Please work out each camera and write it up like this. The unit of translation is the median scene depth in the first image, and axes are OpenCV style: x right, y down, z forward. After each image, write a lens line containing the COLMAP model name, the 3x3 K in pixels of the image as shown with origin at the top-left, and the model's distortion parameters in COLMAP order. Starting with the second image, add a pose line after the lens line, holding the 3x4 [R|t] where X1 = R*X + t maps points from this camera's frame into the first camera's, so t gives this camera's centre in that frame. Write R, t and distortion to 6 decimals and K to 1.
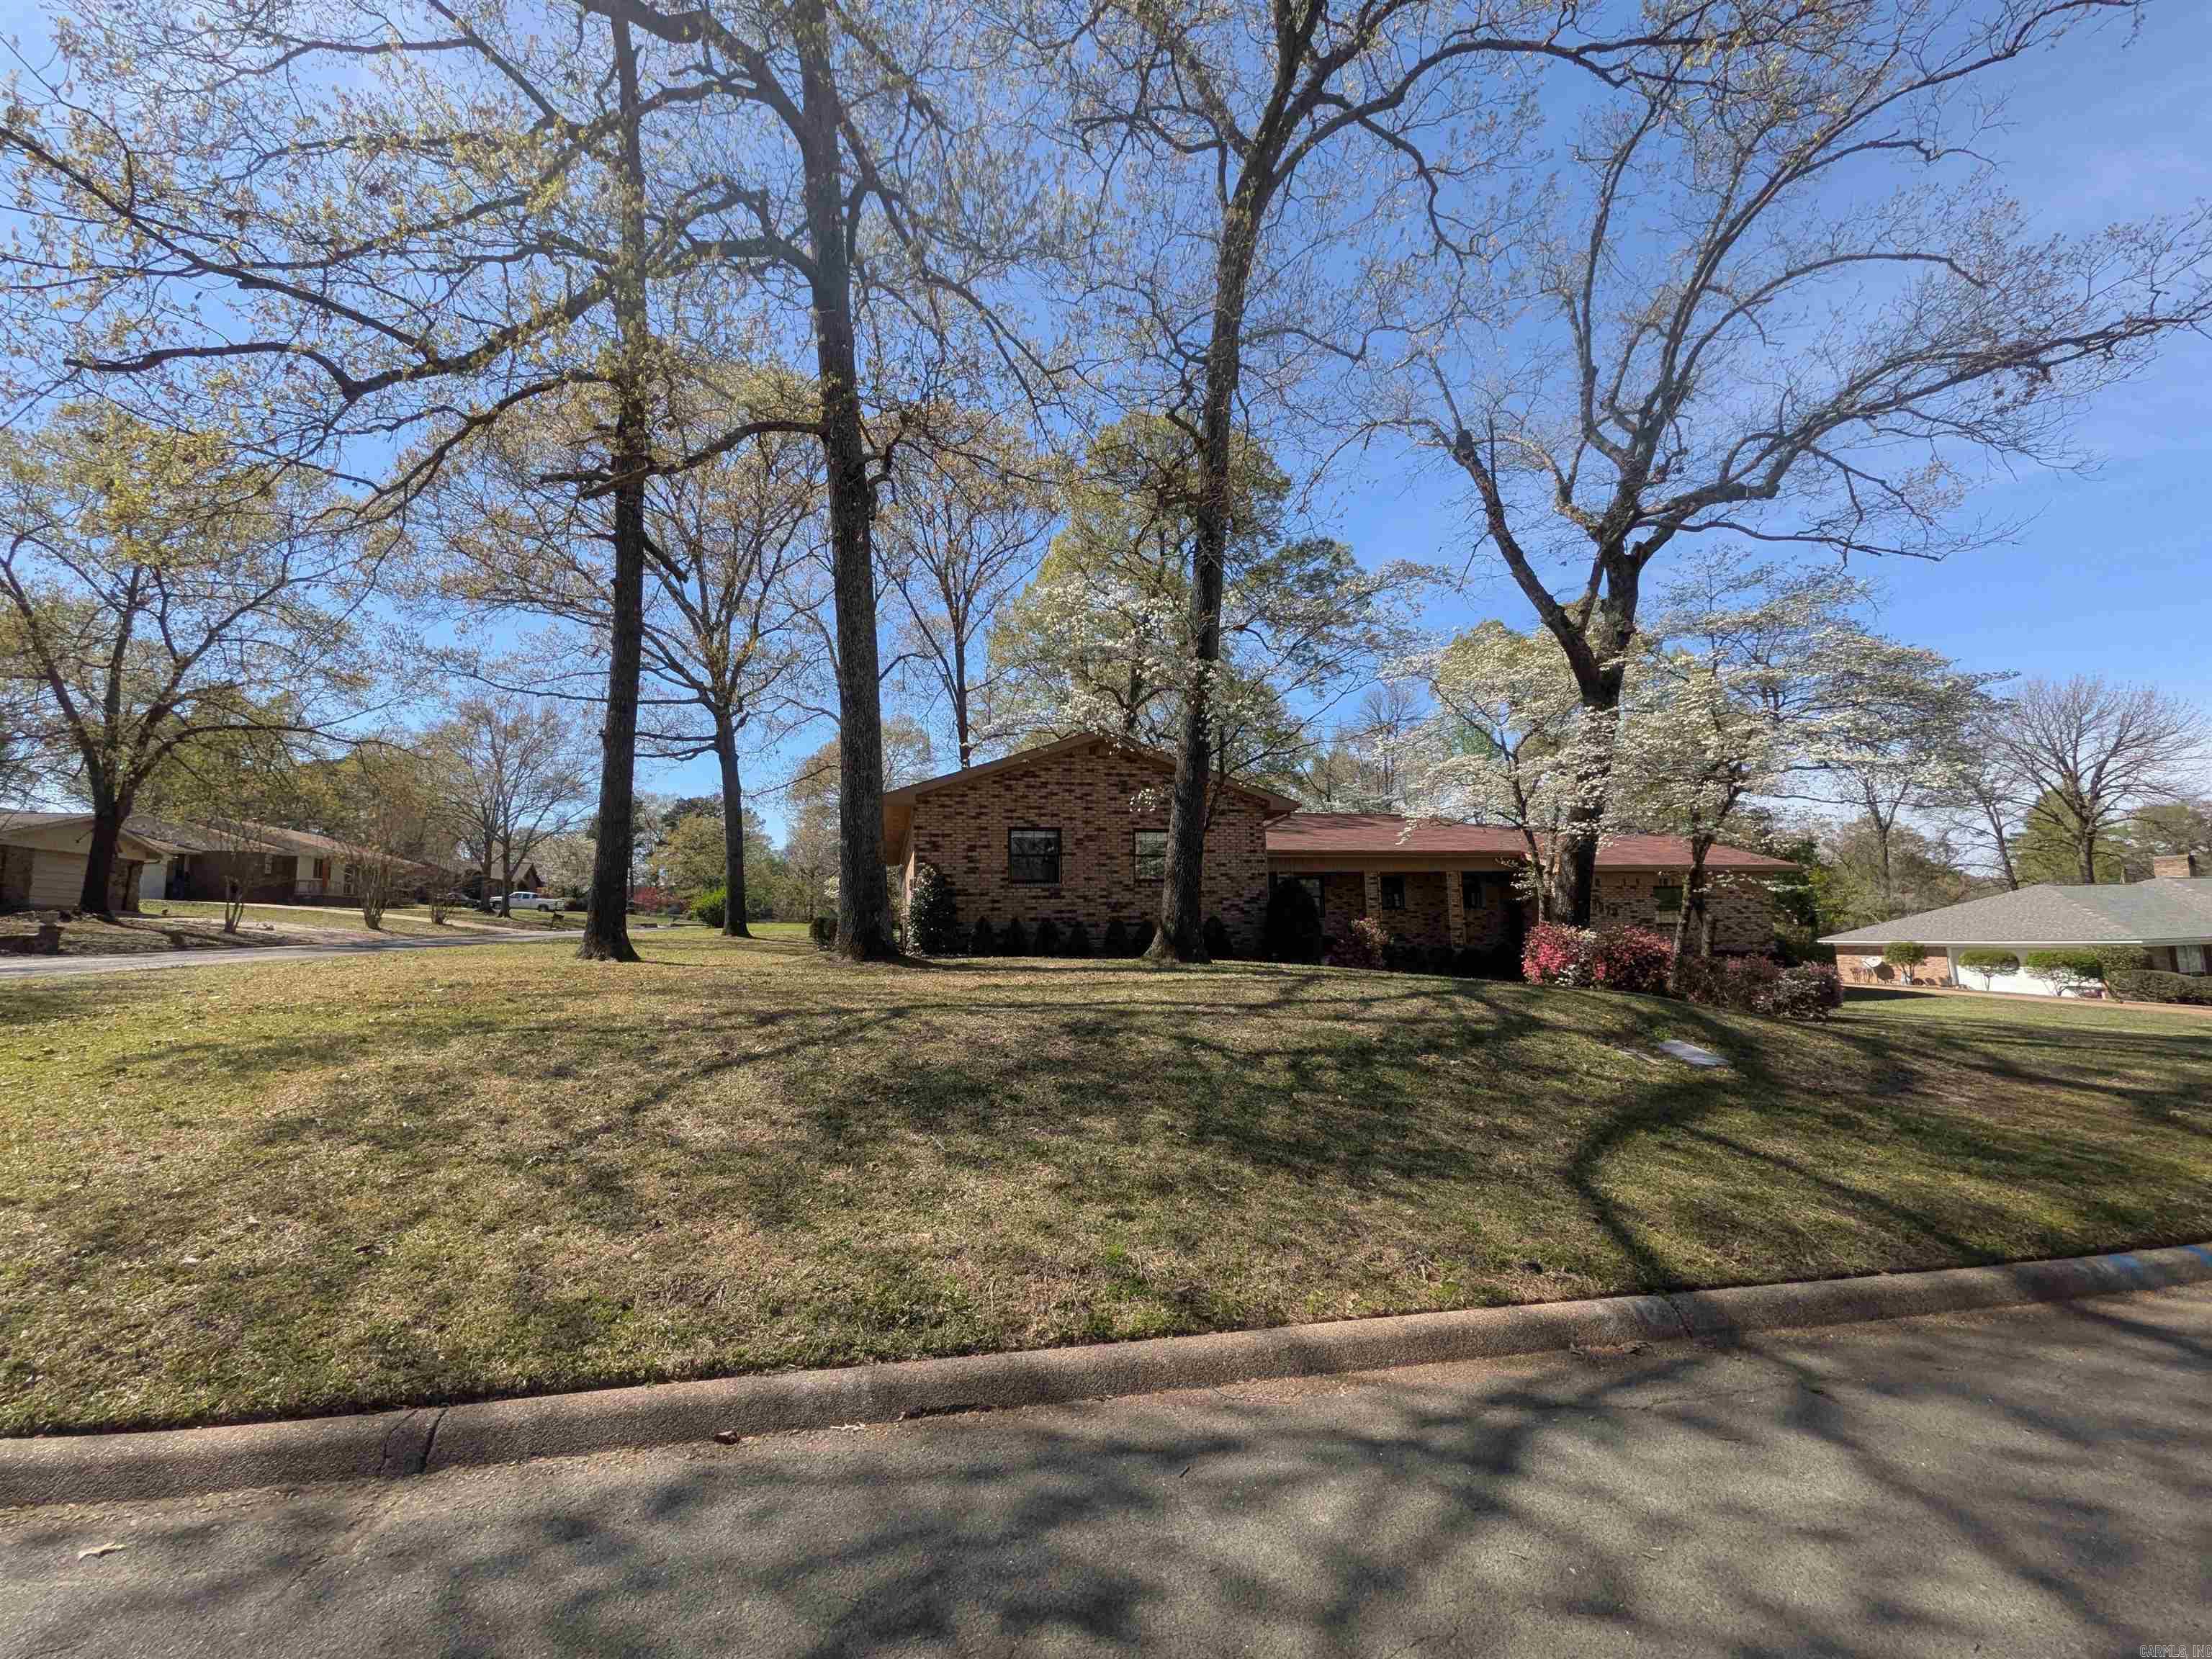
lens RADIAL K [[884.4, 0, 1060.2], [0, 884.4, 833.2], [0, 0, 1]] dist [0.006895, 0.000103]
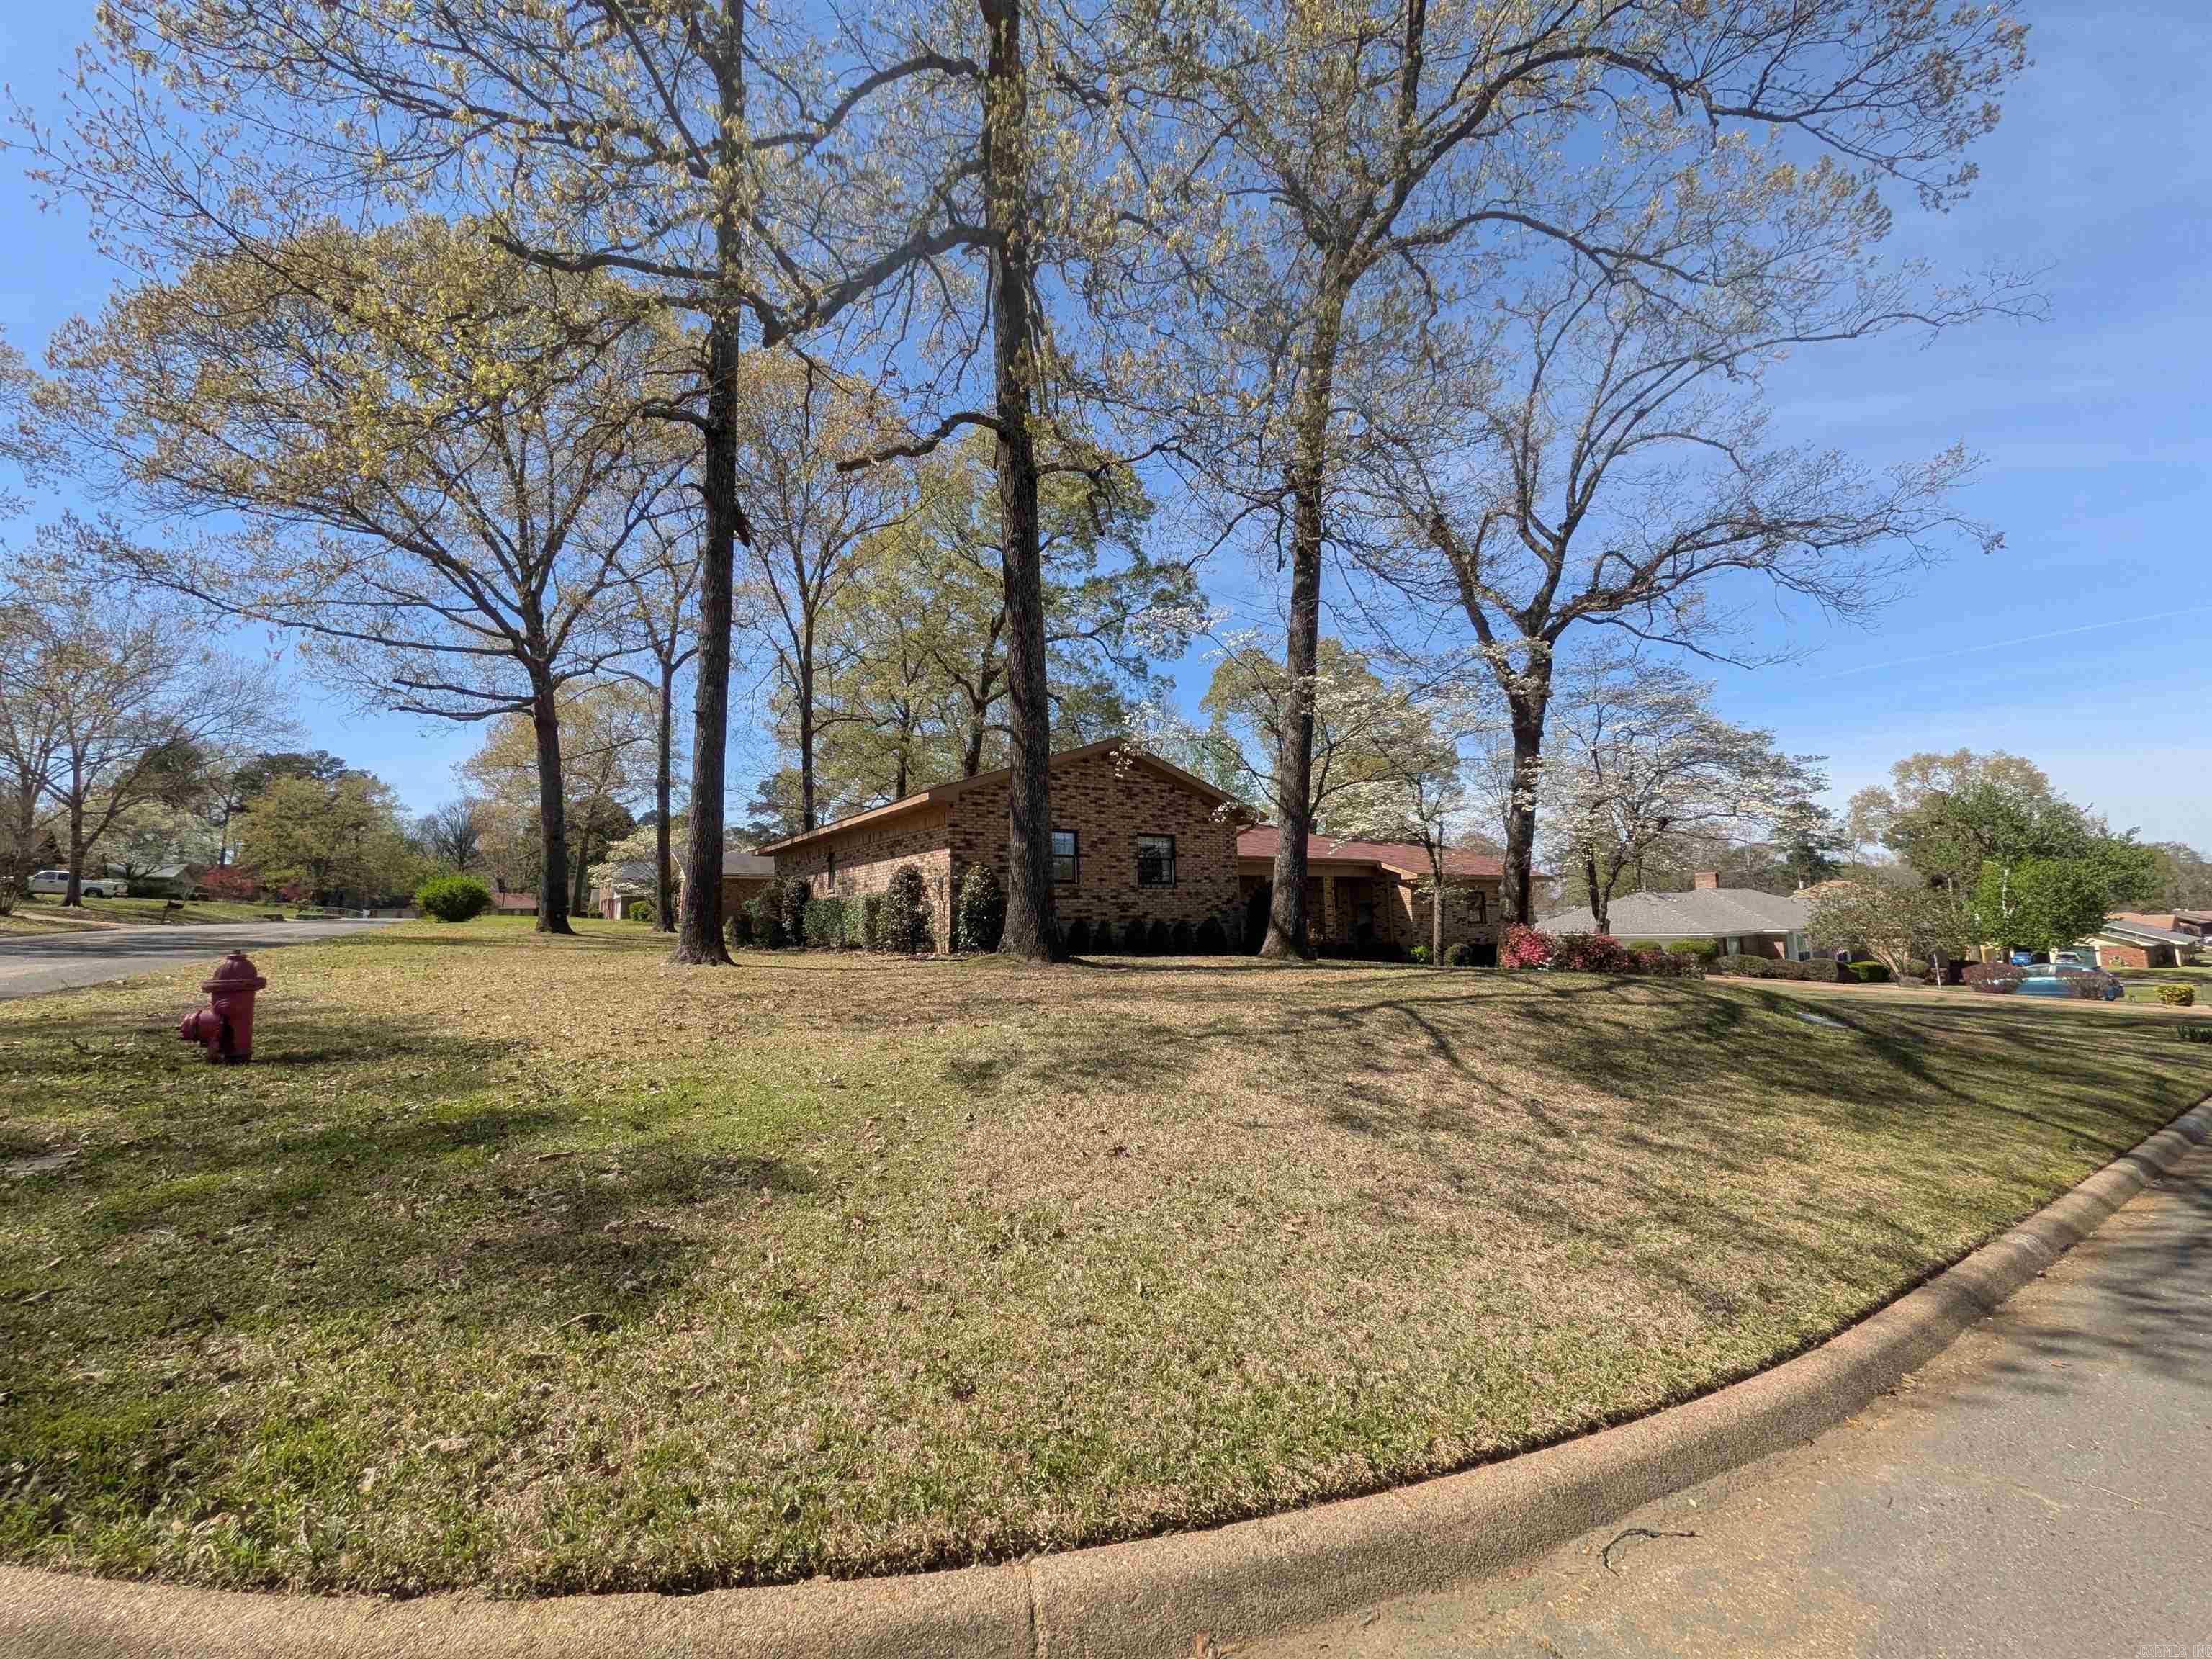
lens RADIAL K [[891.0, 0, 1106.0], [0, 891.0, 829.5], [0, 0, 1]] dist [0.008164, 0.000188]
pose [[0.938199, 0.038087, 0.343993, -0.370184], [-0.039674, 0.999210, -0.002427, -0.006019], [-0.343814, -0.011371, 0.938969, 0.010828]]
